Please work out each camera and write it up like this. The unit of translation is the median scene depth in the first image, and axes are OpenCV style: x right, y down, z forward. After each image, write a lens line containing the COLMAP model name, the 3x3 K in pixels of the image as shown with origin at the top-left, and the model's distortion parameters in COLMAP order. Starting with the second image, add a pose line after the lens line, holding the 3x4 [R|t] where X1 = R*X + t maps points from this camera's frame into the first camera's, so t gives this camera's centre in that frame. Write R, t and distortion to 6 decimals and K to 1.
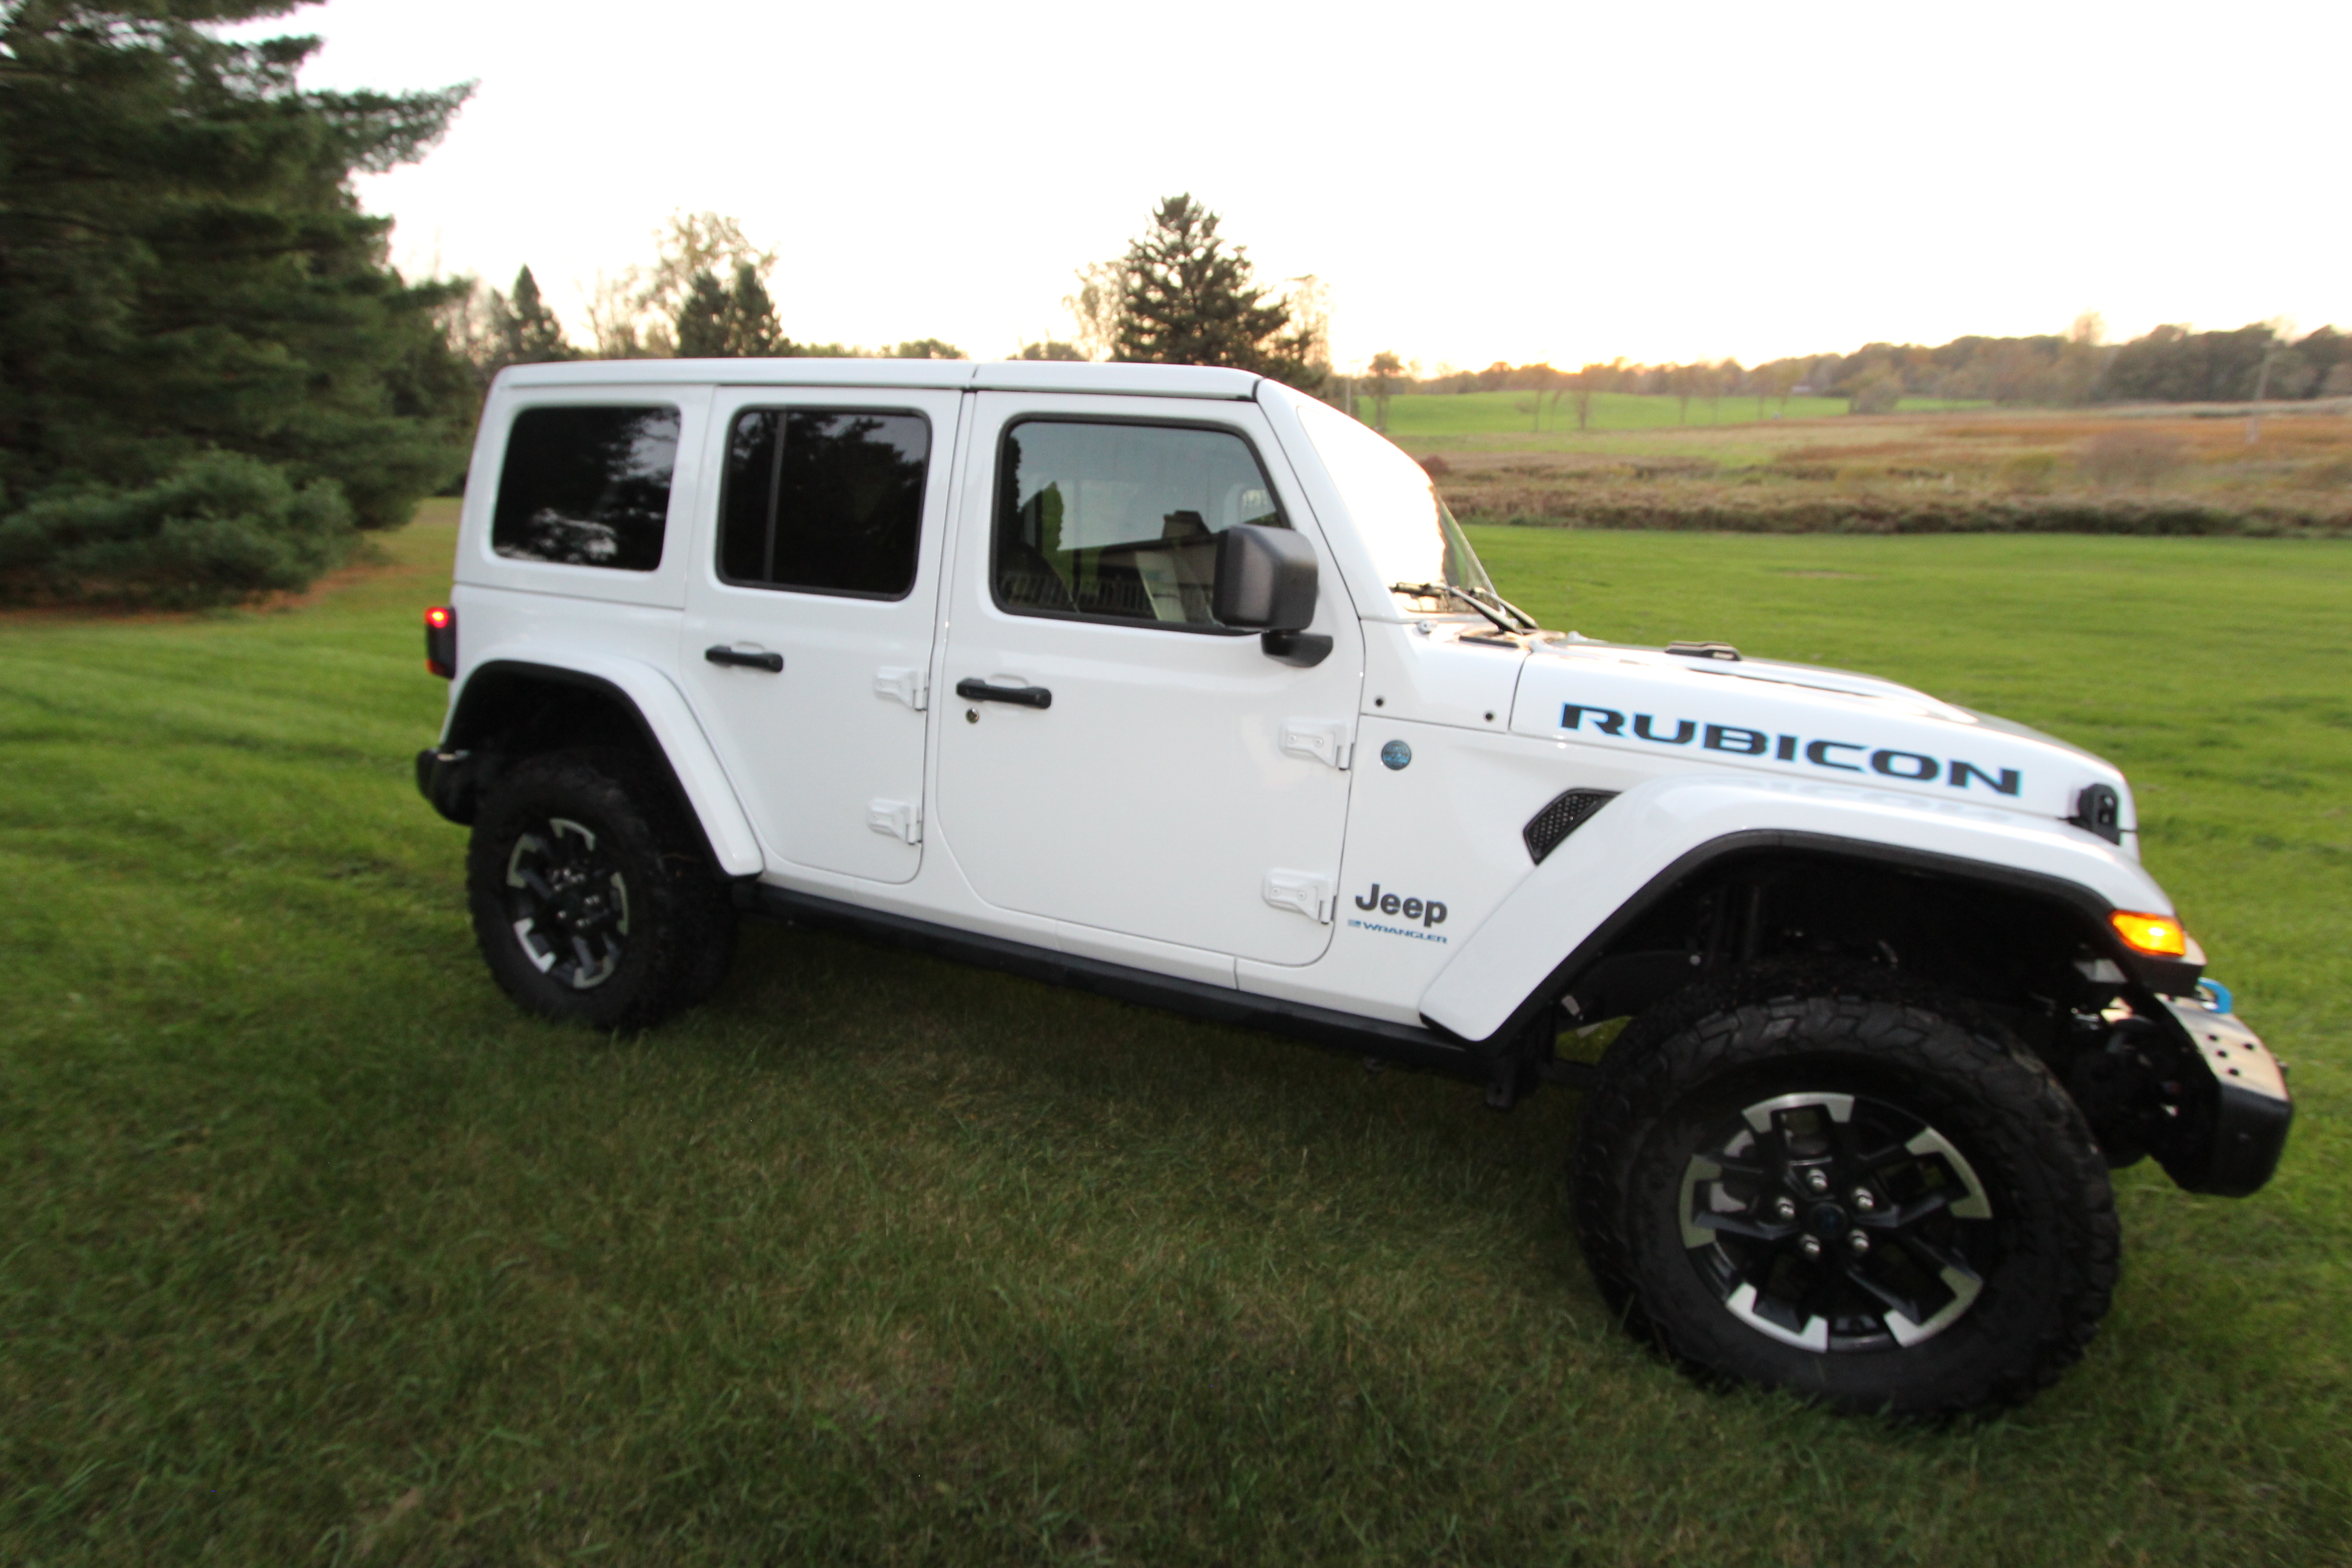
lens RADIAL K [[1113.7, 0, 1162.1], [0, 1113.7, 786.8], [0, 0, 1]] dist [-0.023545, 0.006411]
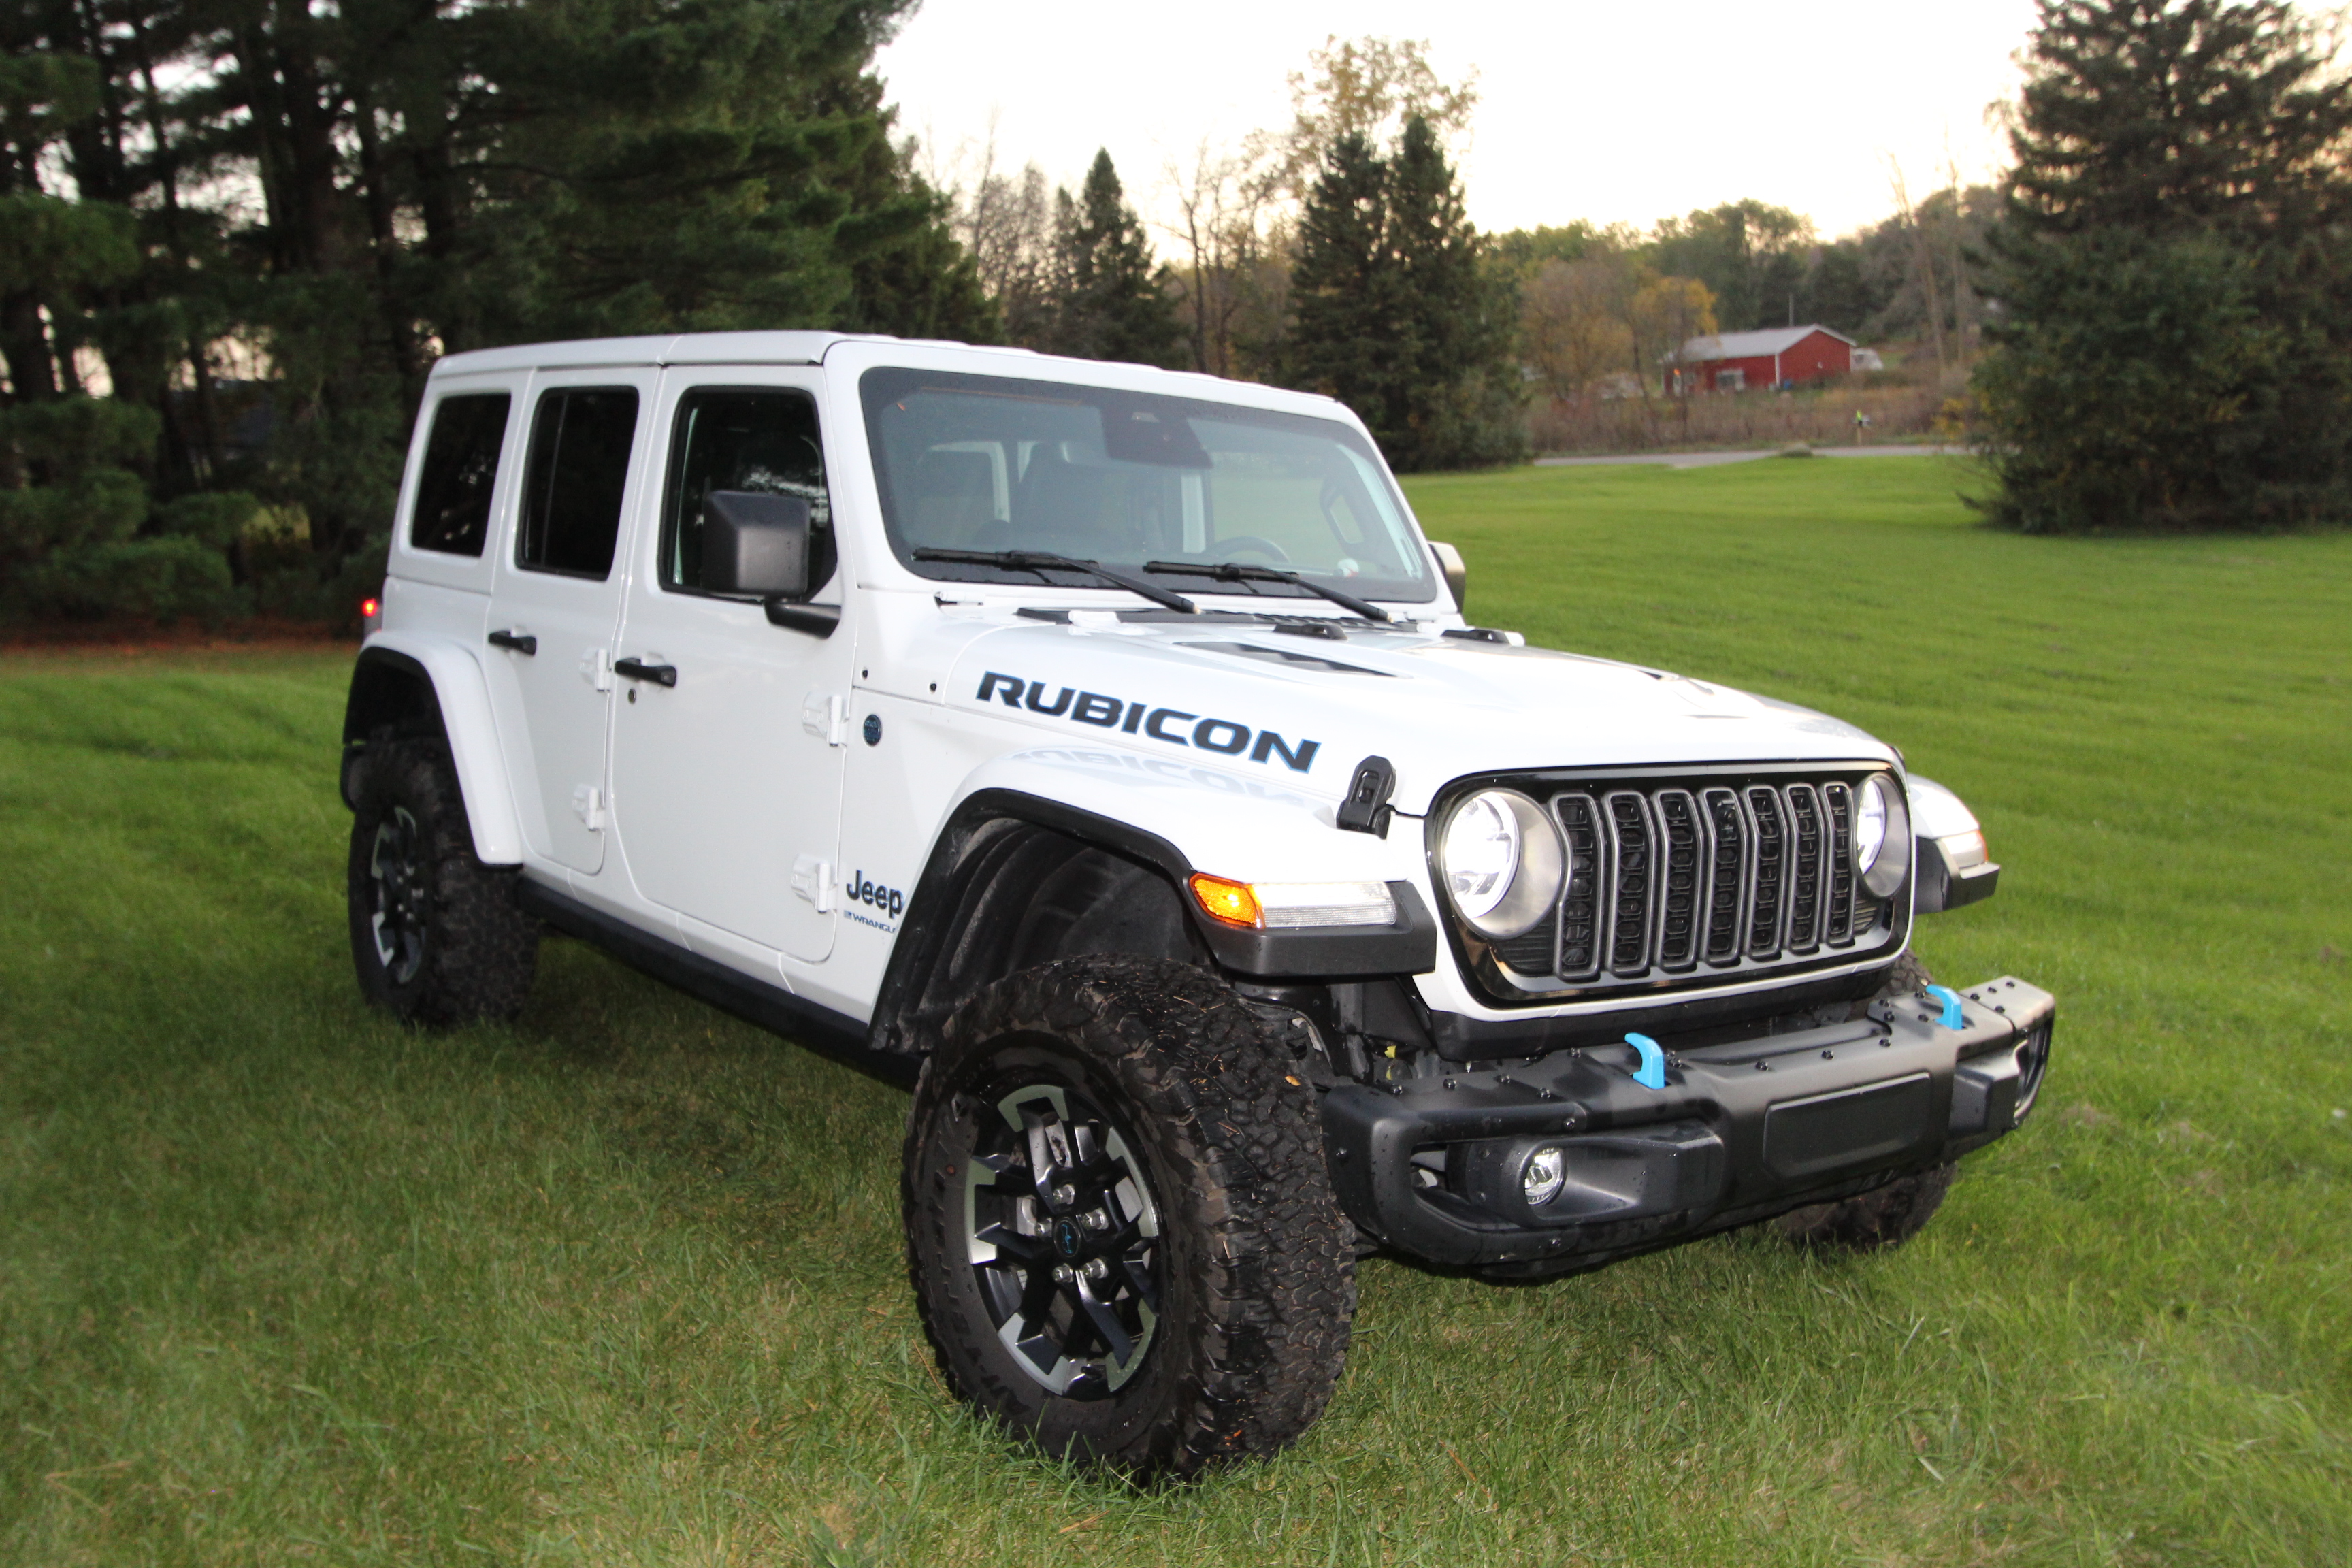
lens RADIAL K [[1986.6, 0, 1176.4], [0, 1986.6, 791.9], [0, 0, 1]] dist [0.002821, 0.007157]
pose [[0.890888, 0.039836, -0.452473, 0.698914], [-0.084299, 0.993342, -0.078524, 0.077613], [0.446332, 0.108100, 0.888314, -0.210519]]
